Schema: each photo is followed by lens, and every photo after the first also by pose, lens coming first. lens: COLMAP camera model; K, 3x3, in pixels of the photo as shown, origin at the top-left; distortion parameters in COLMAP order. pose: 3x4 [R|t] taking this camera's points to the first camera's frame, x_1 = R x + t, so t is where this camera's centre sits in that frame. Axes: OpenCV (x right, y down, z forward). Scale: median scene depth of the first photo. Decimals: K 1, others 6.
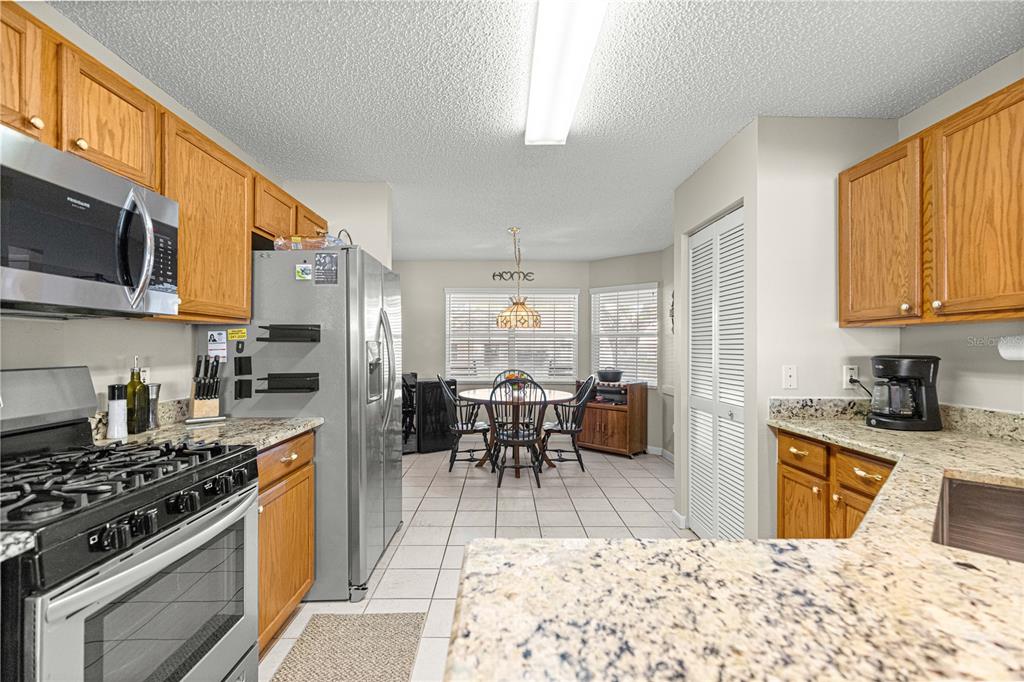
lens RADIAL K [[465.0, 0, 512.0], [0, 465.0, 341.0], [0, 0, 1]] dist [0.003445, 0.000189]
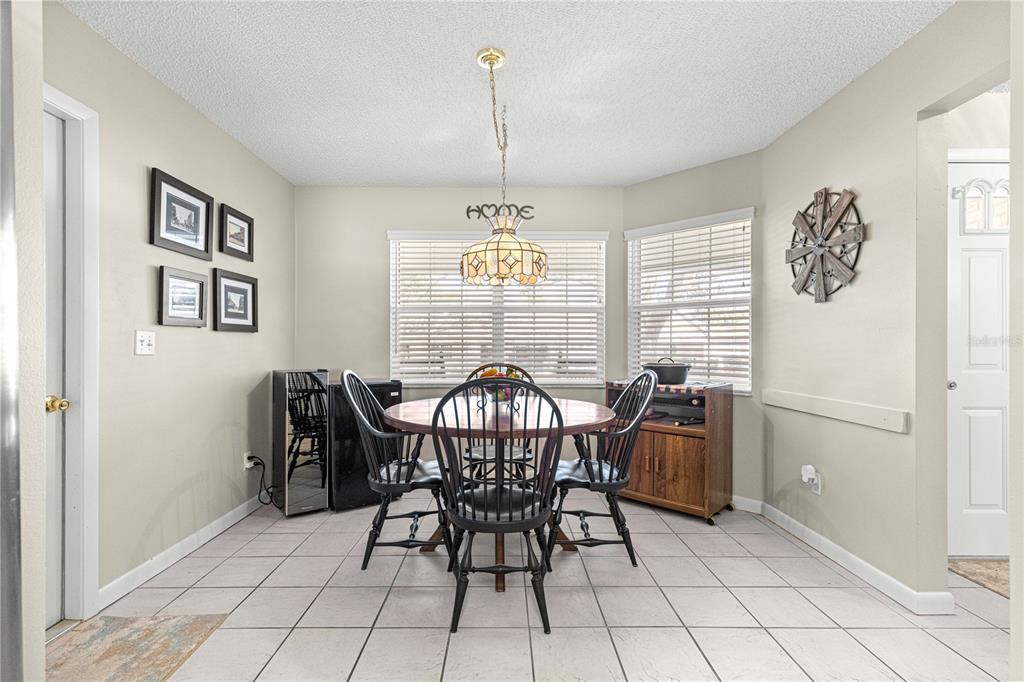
lens RADIAL K [[467.3, 0, 502.2], [0, 467.3, 342.3], [0, 0, 1]] dist [0.002866, 0.000112]
pose [[0.999742, -0.004592, -0.022232, 0.023925], [0.004549, 0.999988, -0.001989, 0.043215], [0.022241, 0.001887, 0.999751, 0.494774]]
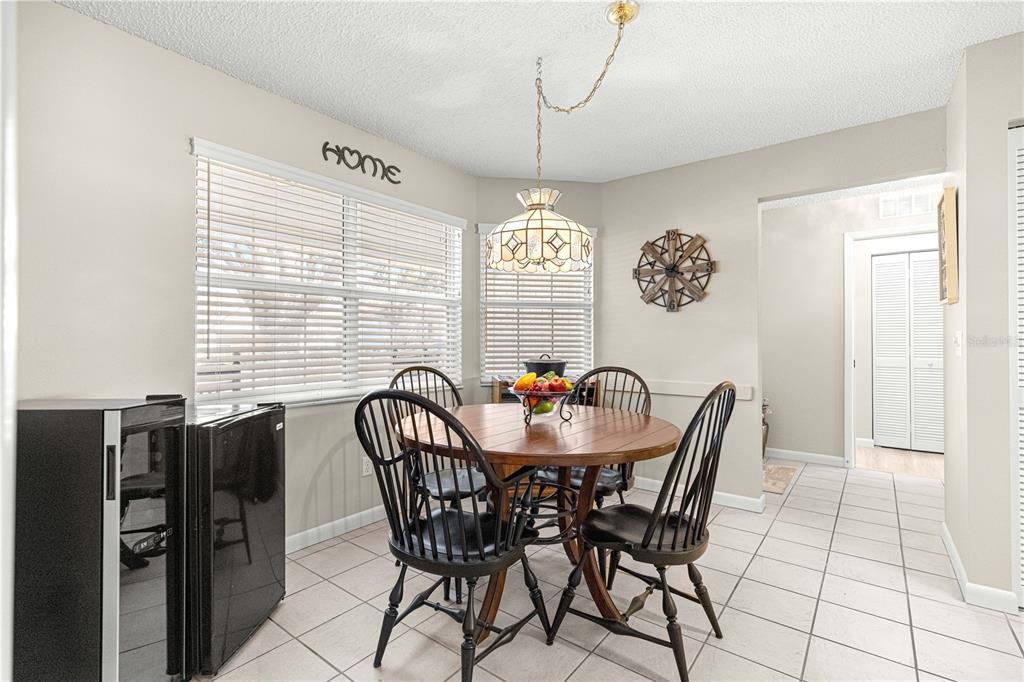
lens RADIAL K [[465.0, 0, 512.0], [0, 465.0, 341.0], [0, 0, 1]] dist [0.003445, 0.000189]
pose [[0.631135, -0.003797, 0.775663, -0.336536], [-0.006612, 0.999925, 0.010276, 0.037976], [-0.775644, -0.011614, 0.631063, 0.765777]]
